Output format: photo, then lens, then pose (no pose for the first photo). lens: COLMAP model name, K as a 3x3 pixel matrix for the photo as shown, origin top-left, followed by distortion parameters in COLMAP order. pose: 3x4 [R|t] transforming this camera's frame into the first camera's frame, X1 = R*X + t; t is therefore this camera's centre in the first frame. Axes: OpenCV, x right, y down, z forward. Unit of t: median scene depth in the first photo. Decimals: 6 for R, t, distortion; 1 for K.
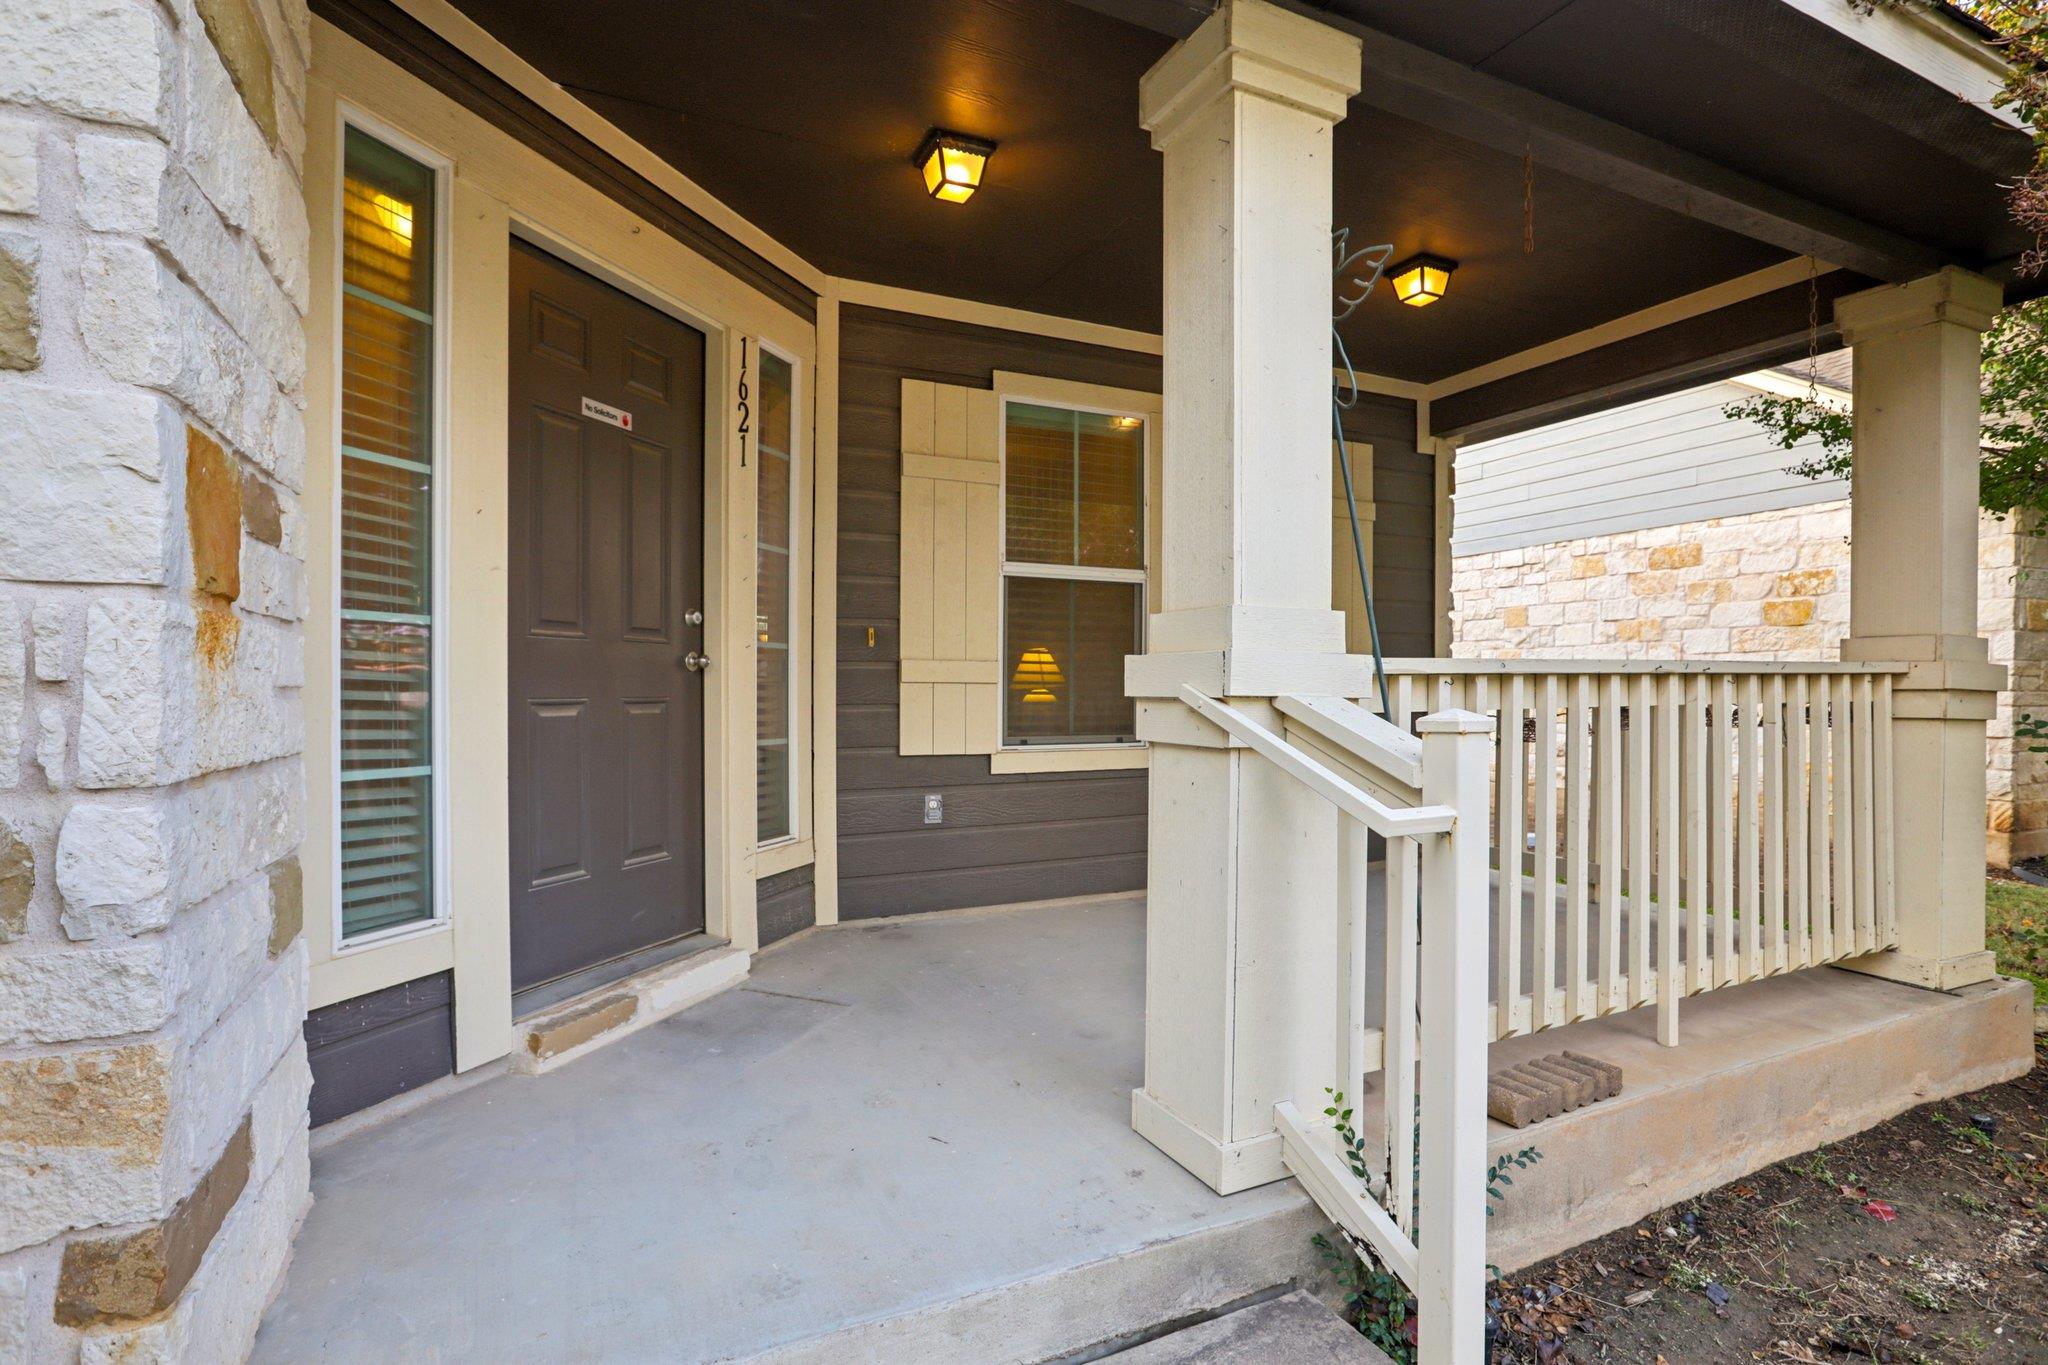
lens RADIAL K [[1014.8, 0, 1024.6], [0, 1014.8, 686.6], [0, 0, 1]] dist [-0.023854, 0.001083]
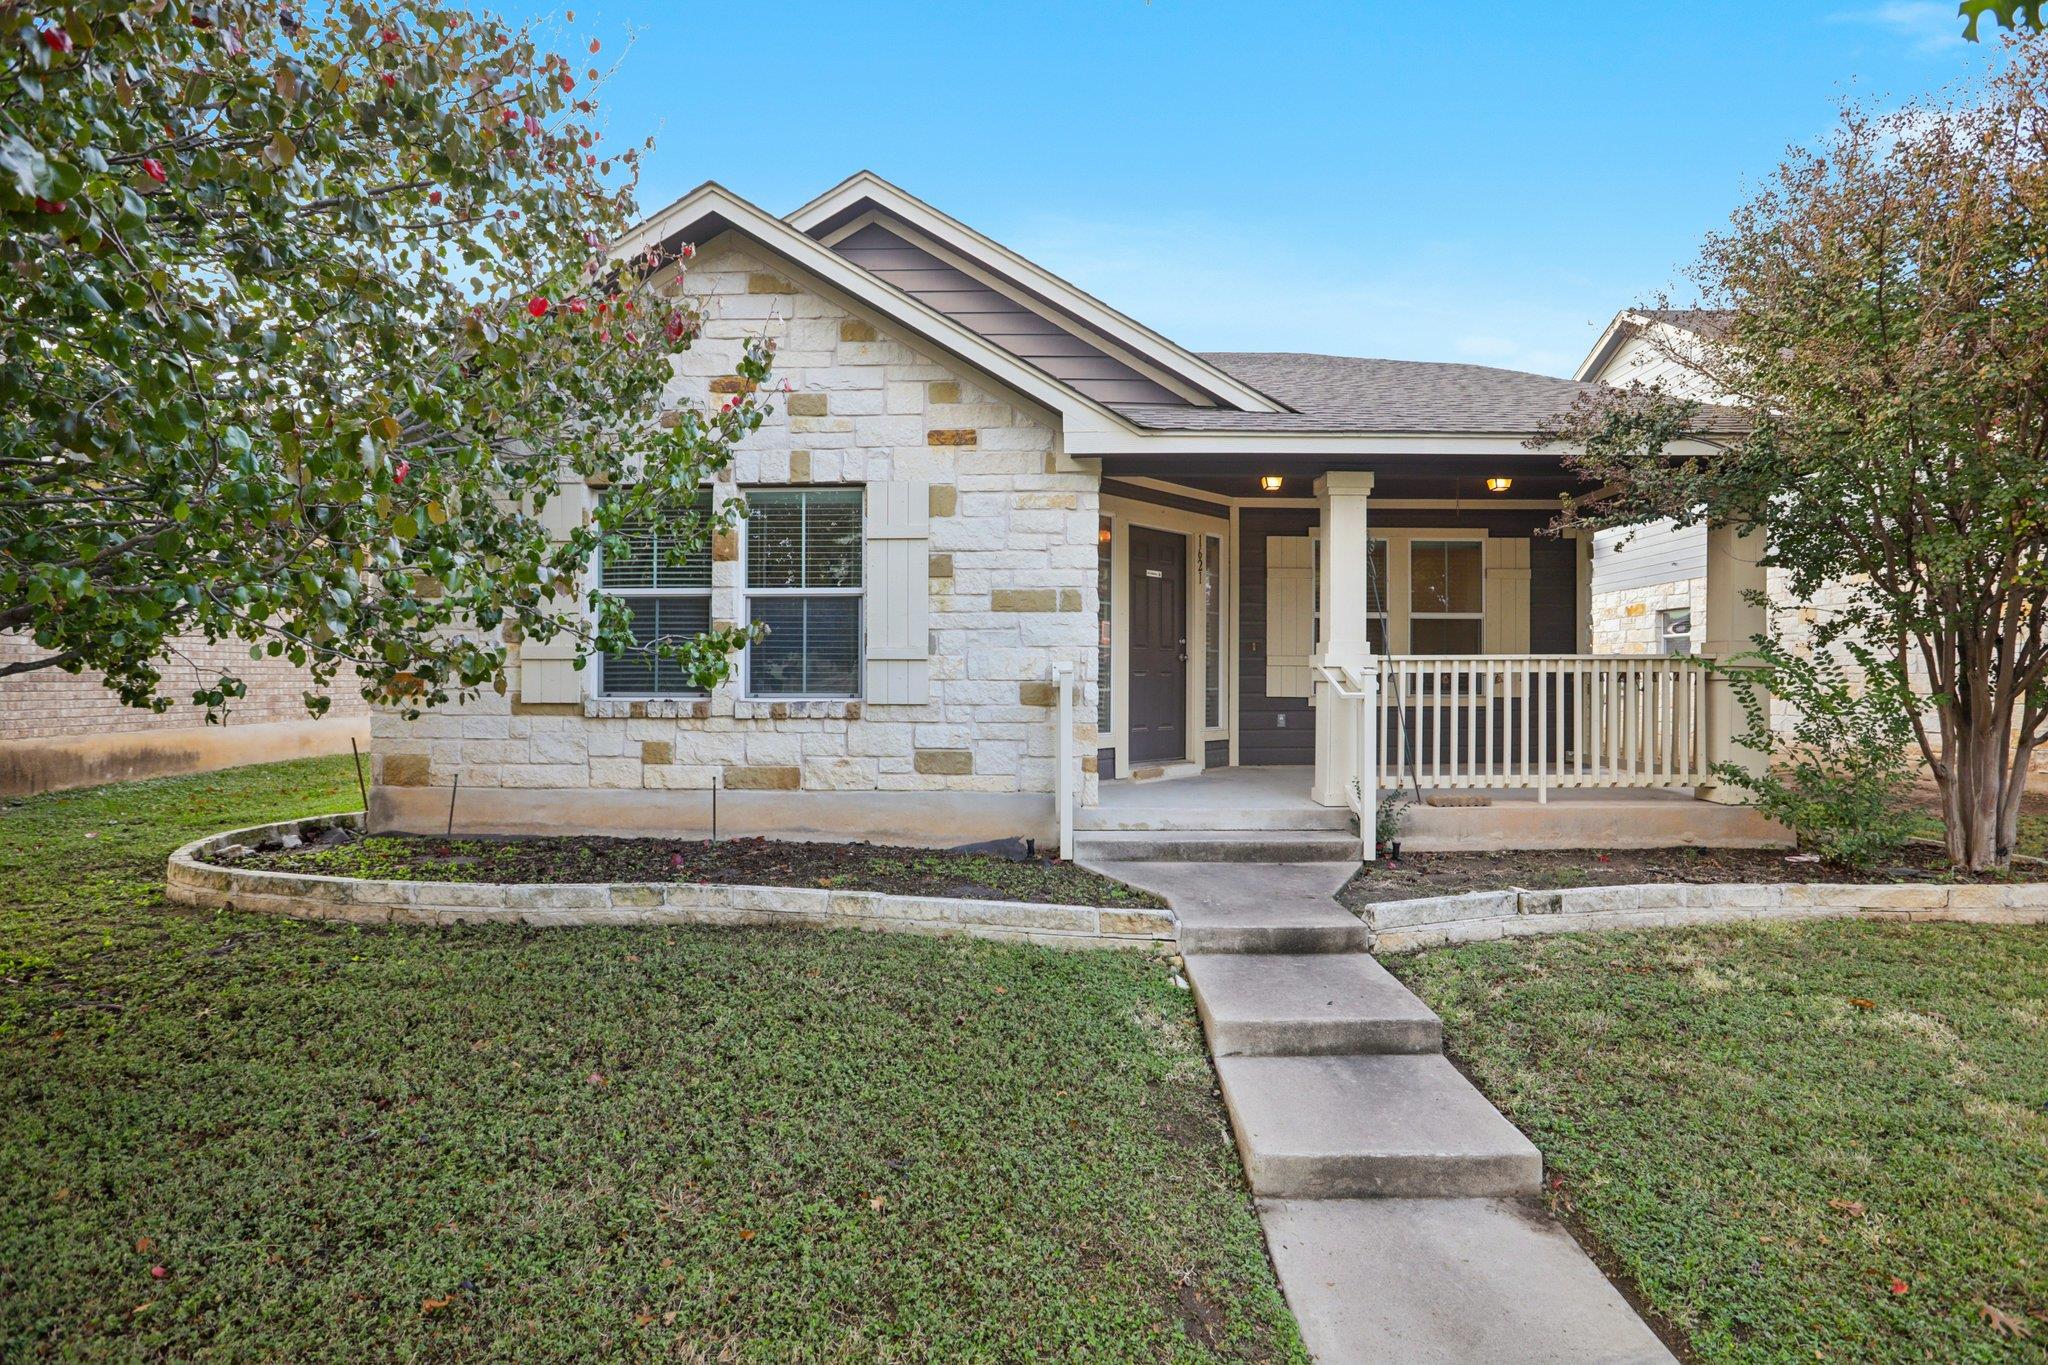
lens RADIAL K [[938.1, 0, 1029.1], [0, 938.1, 679.0], [0, 0, 1]] dist [-0.013491, -0.000122]
pose [[0.896593, 0.002032, -0.442851, 0.379135], [-0.000816, 0.999995, 0.002937, 0.023350], [0.442855, -0.002272, 0.896590, -1.301868]]
